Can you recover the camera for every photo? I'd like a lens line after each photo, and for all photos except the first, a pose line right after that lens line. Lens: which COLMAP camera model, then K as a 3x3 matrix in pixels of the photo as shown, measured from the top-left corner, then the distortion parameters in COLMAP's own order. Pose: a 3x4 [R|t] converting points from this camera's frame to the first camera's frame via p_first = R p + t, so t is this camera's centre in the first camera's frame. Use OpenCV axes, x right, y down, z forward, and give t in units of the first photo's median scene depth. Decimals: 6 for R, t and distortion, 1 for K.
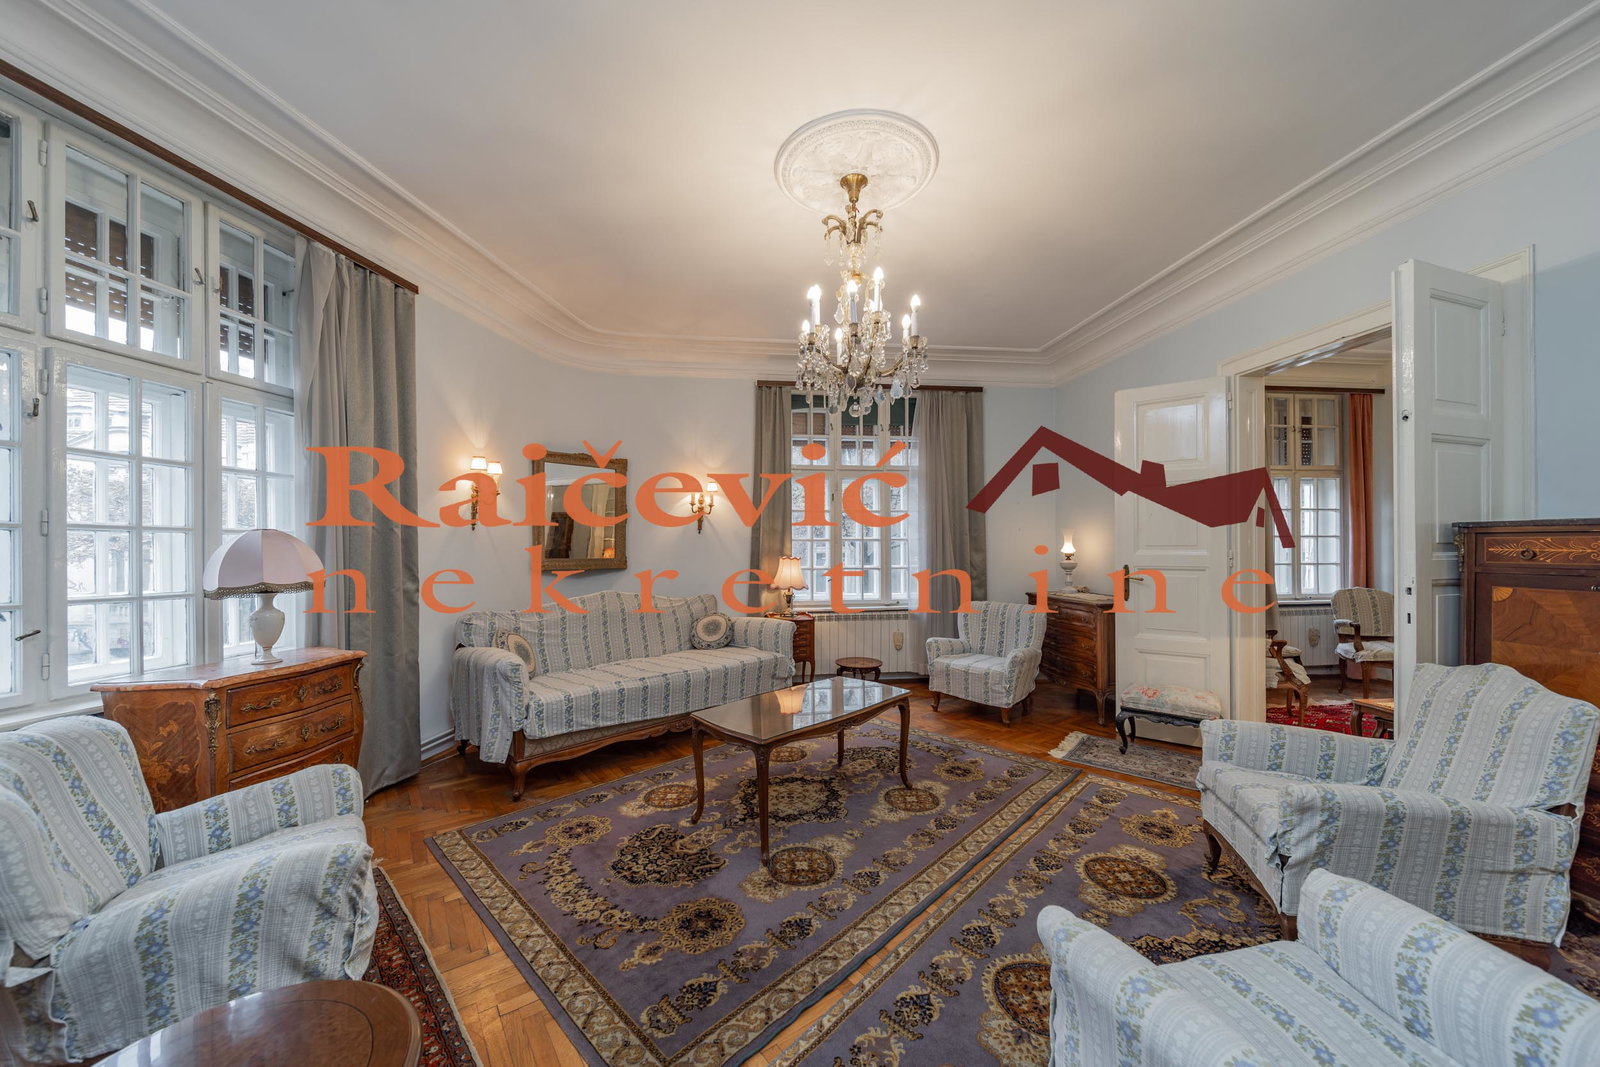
lens RADIAL K [[568.3, 0, 801.9], [0, 568.3, 546.5], [0, 0, 1]] dist [0.001120, -0.001374]
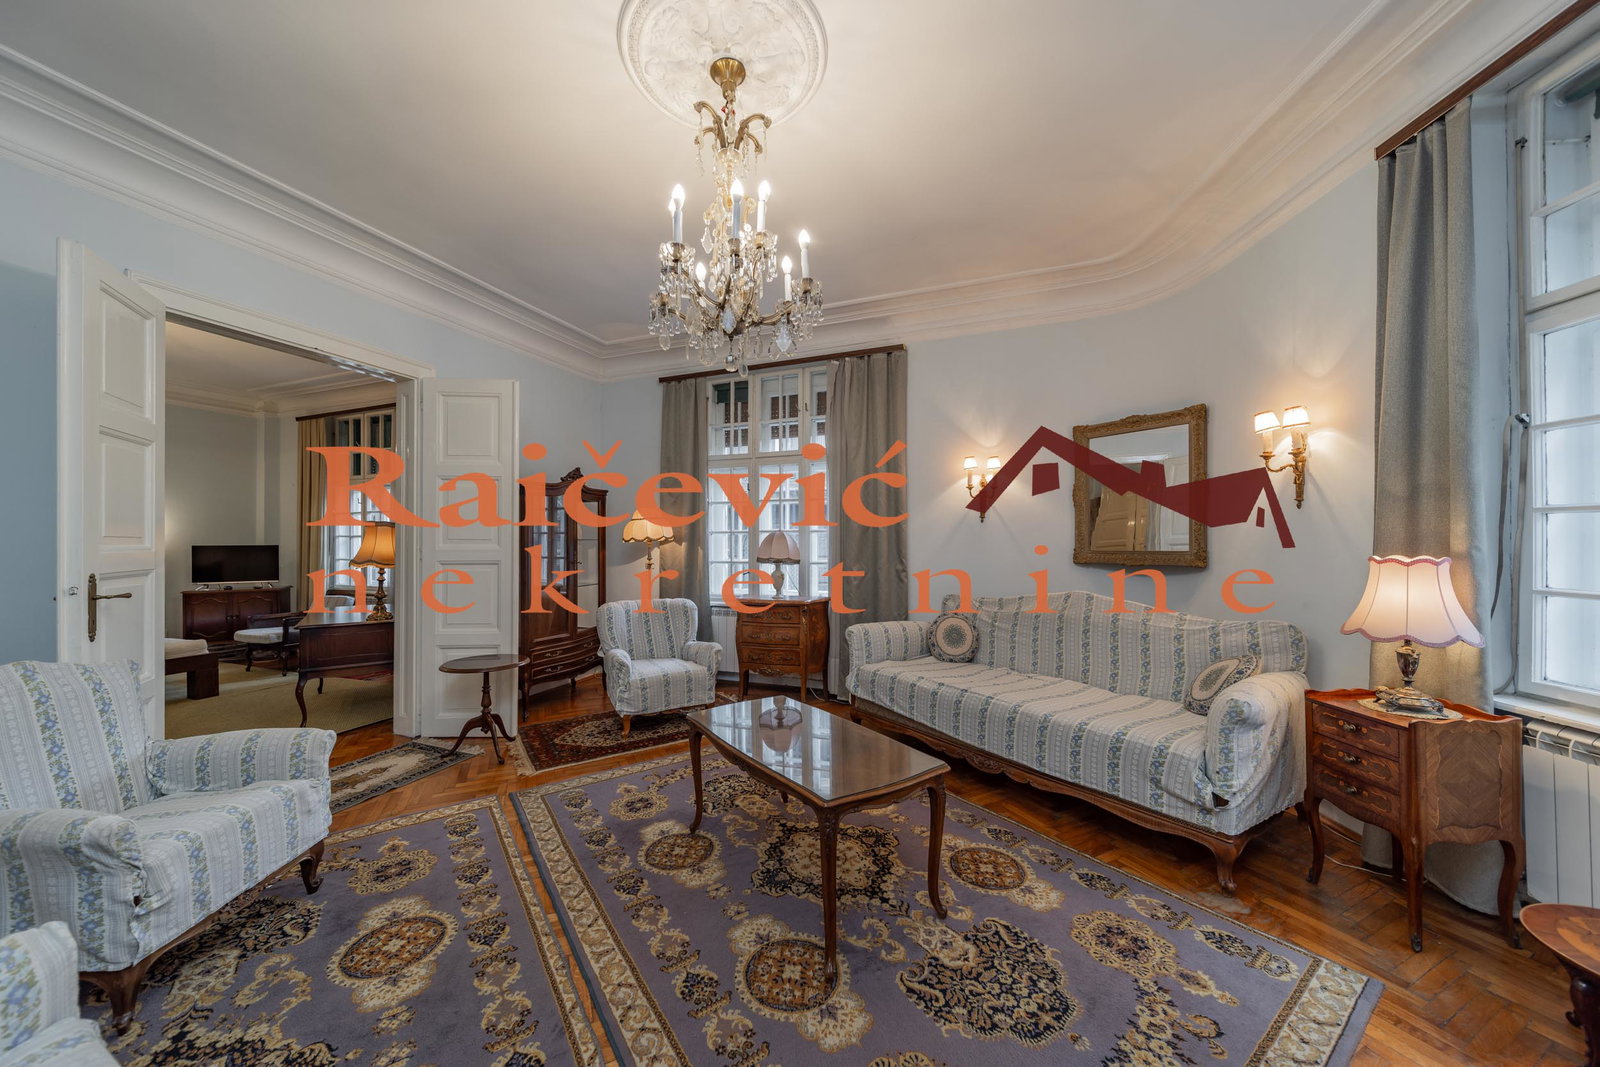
lens RADIAL K [[568.3, 0, 792.3], [0, 568.3, 537.7], [0, 0, 1]] dist [0.001120, -0.001374]
pose [[-0.213438, -0.002682, -0.976953, 0.674342], [0.012249, 0.999910, -0.005421, 0.003094], [0.976880, -0.013124, -0.213386, 1.001275]]
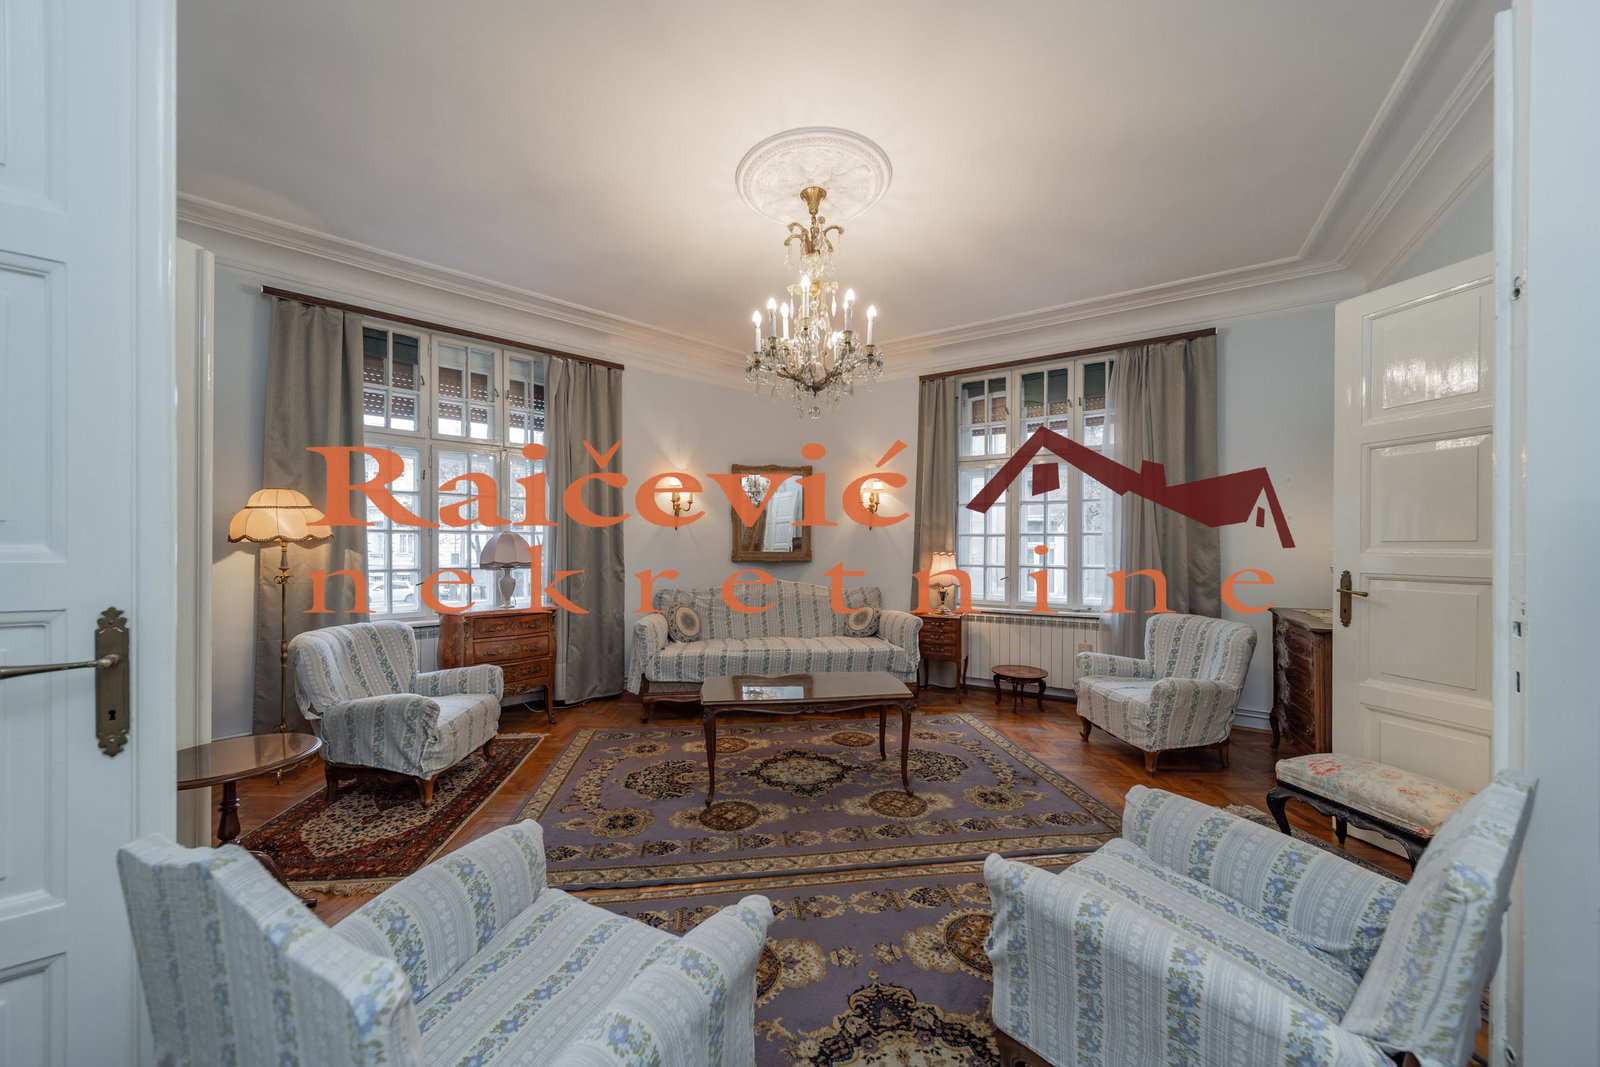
lens RADIAL K [[568.3, 0, 799.5], [0, 568.3, 546.3], [0, 0, 1]] dist [0.001120, -0.001374]
pose [[0.782116, 0.005945, -0.623104, 0.586186], [-0.000788, 0.999963, 0.008551, -0.001028], [0.623132, -0.006197, 0.782092, 0.126682]]
